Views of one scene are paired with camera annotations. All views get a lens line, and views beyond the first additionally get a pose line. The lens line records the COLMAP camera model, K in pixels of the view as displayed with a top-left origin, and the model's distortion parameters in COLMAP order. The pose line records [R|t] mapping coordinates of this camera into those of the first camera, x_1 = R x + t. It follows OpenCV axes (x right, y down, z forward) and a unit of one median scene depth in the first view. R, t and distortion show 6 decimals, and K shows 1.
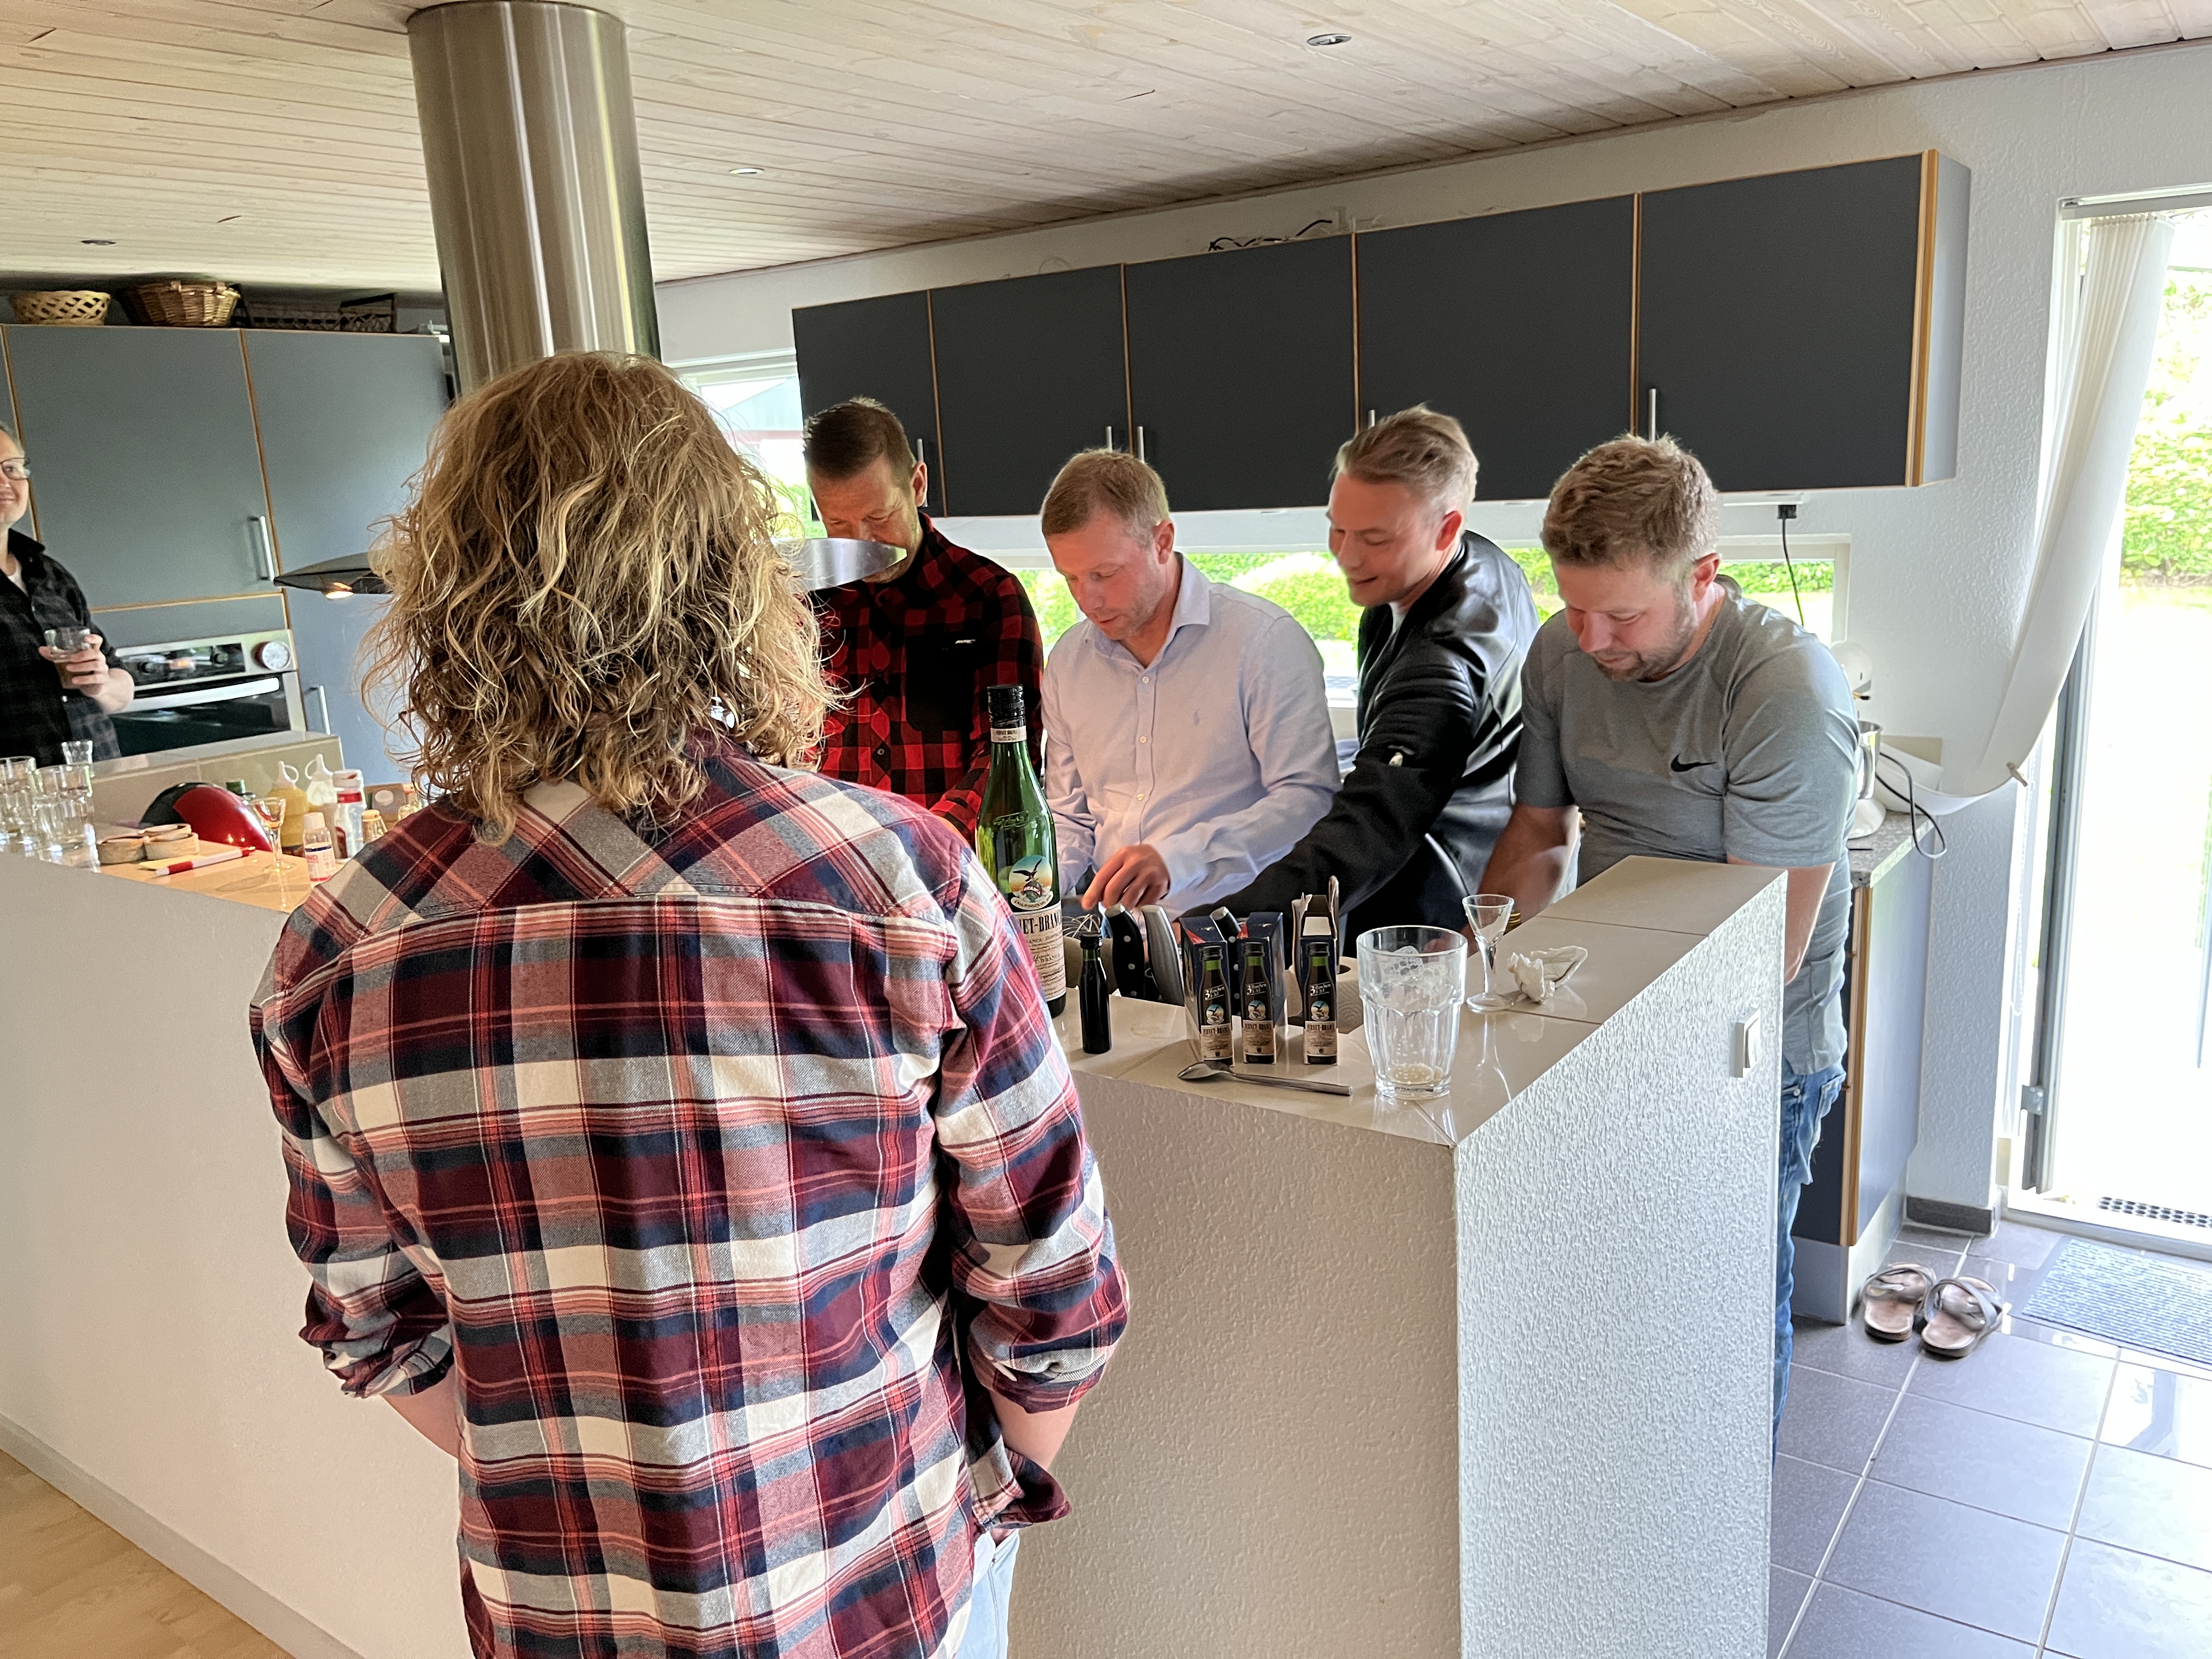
lens RADIAL K [[1682.7, 0, 1107.0], [0, 1682.7, 833.4], [0, 0, 1]] dist [0.004045, -0.011872]
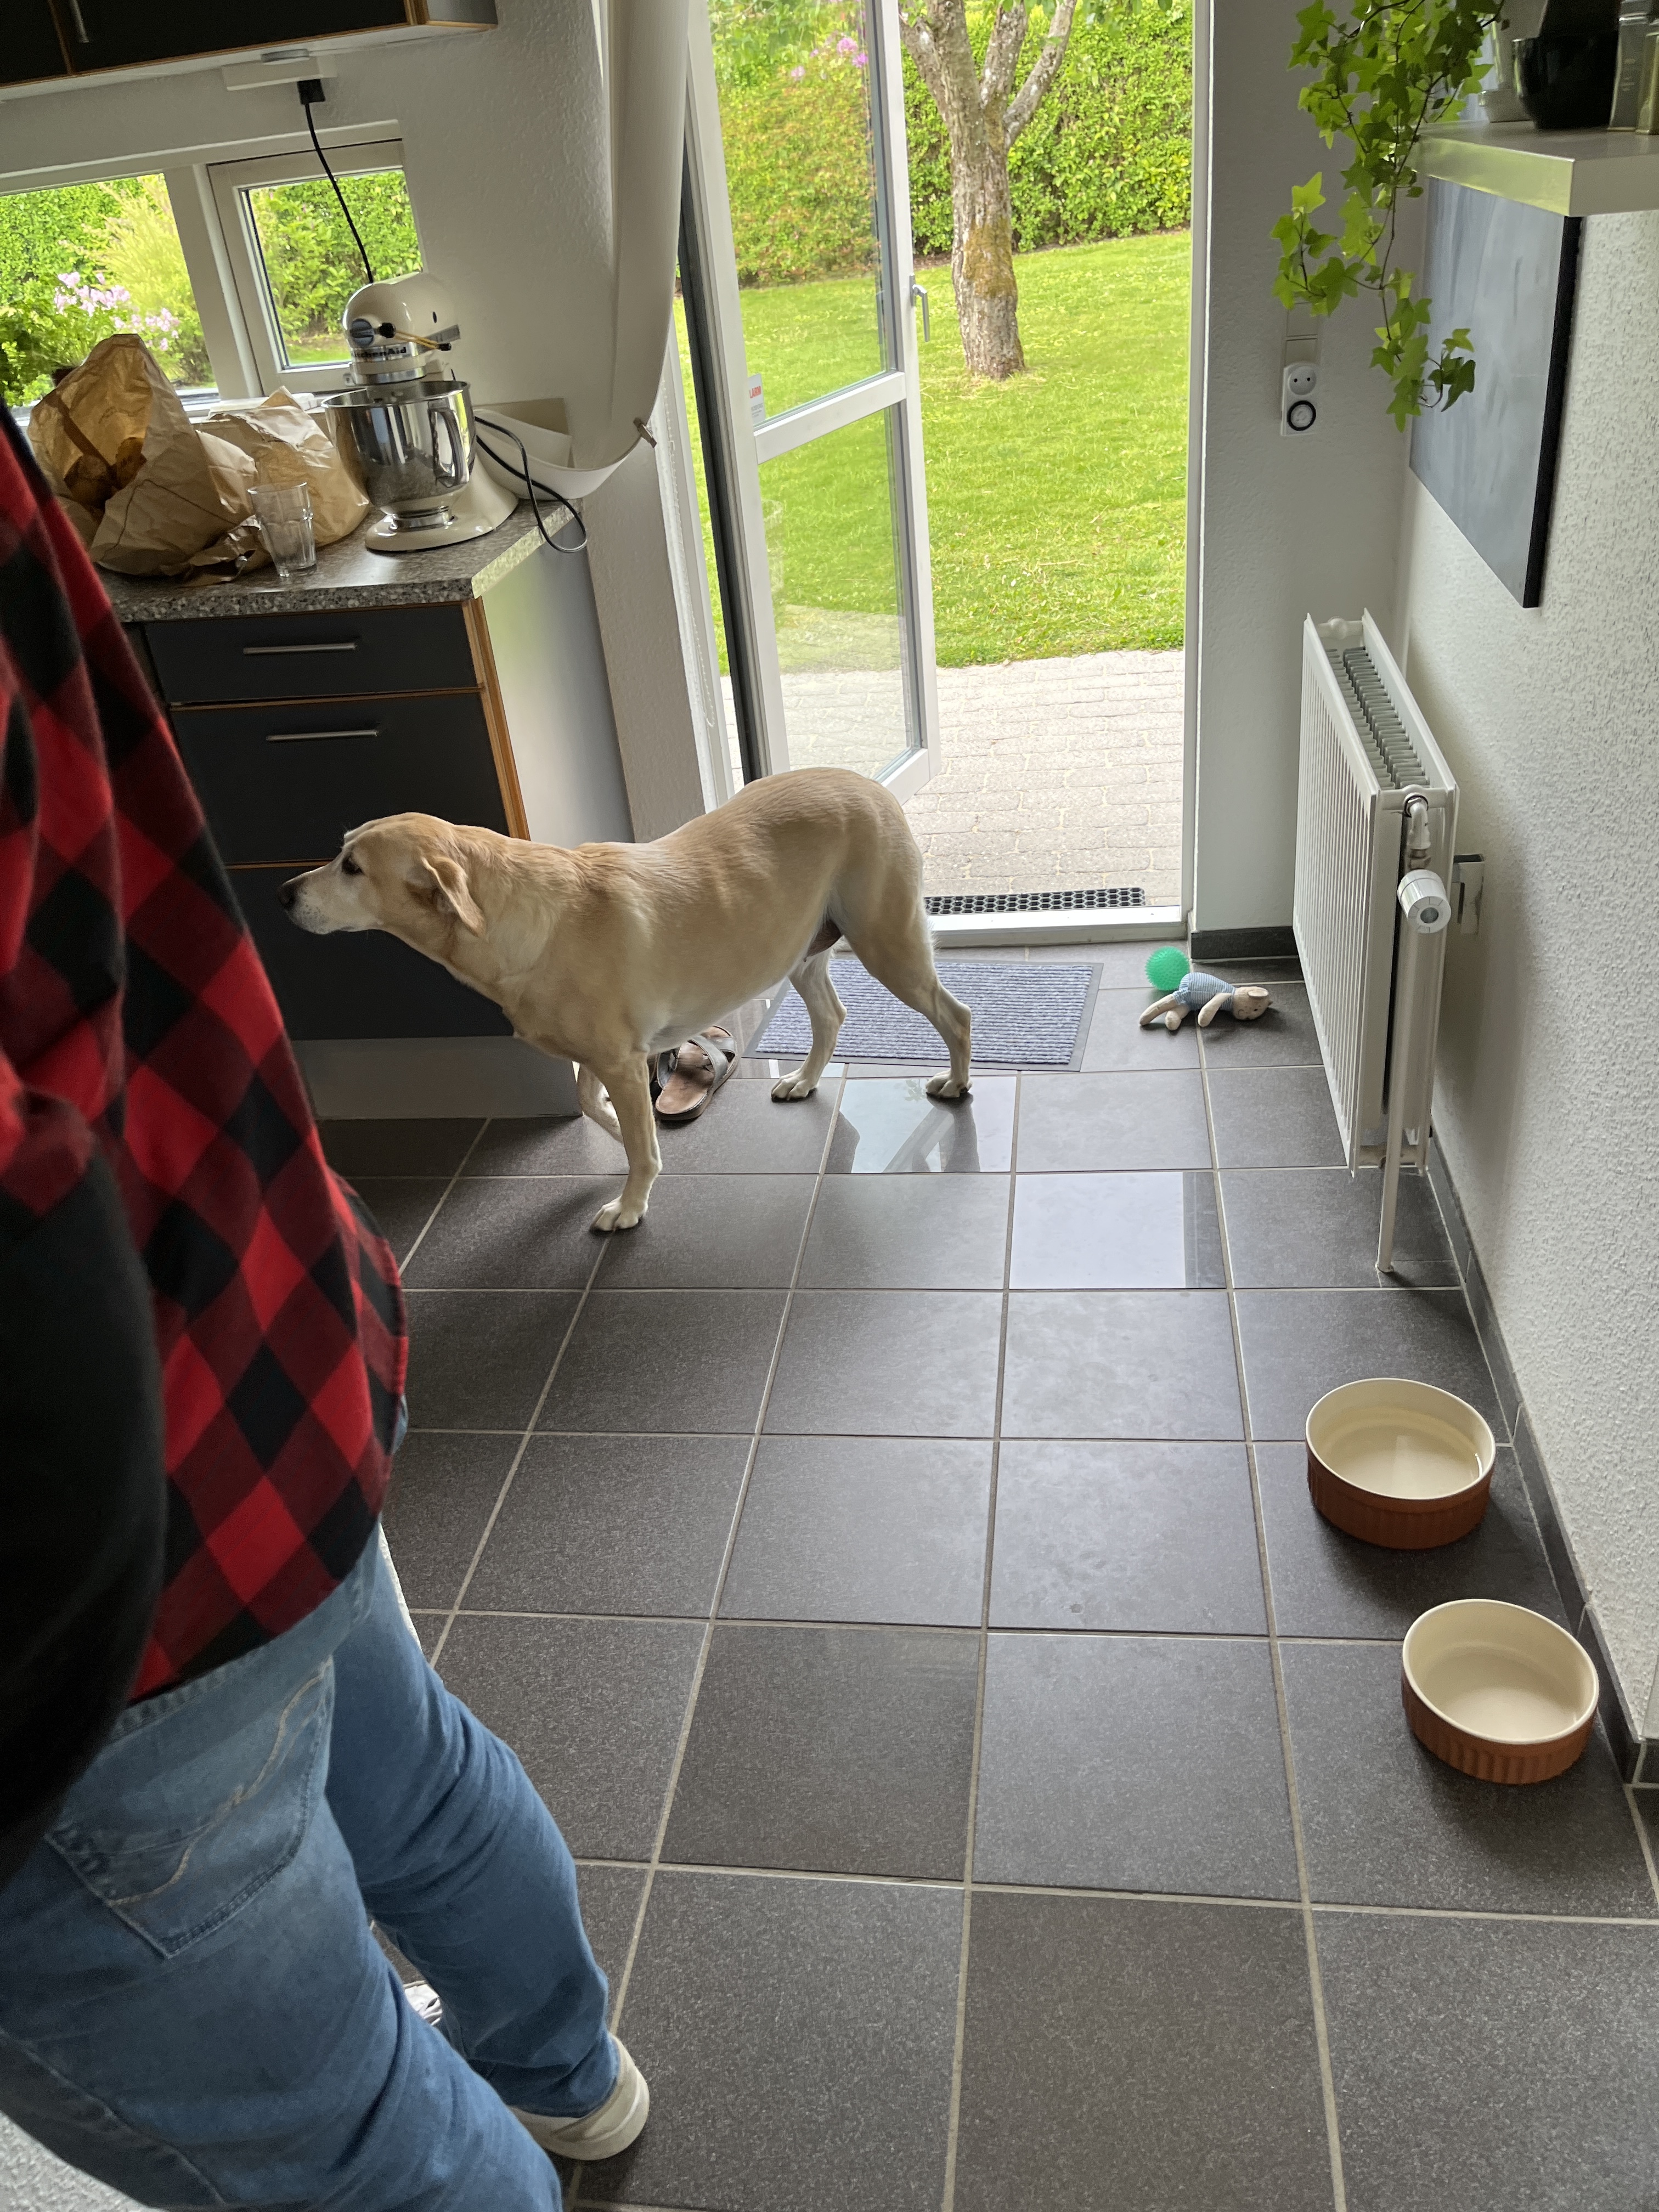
lens RADIAL K [[1682.7, 0, 831.3], [0, 1682.7, 1138.1], [0, 0, 1]] dist [0.004045, -0.011872]
pose [[0.879828, -0.271808, 0.389902, 0.143205], [0.147300, 0.935885, 0.320035, 0.026736], [-0.451891, -0.224143, 0.863455, 0.117313]]
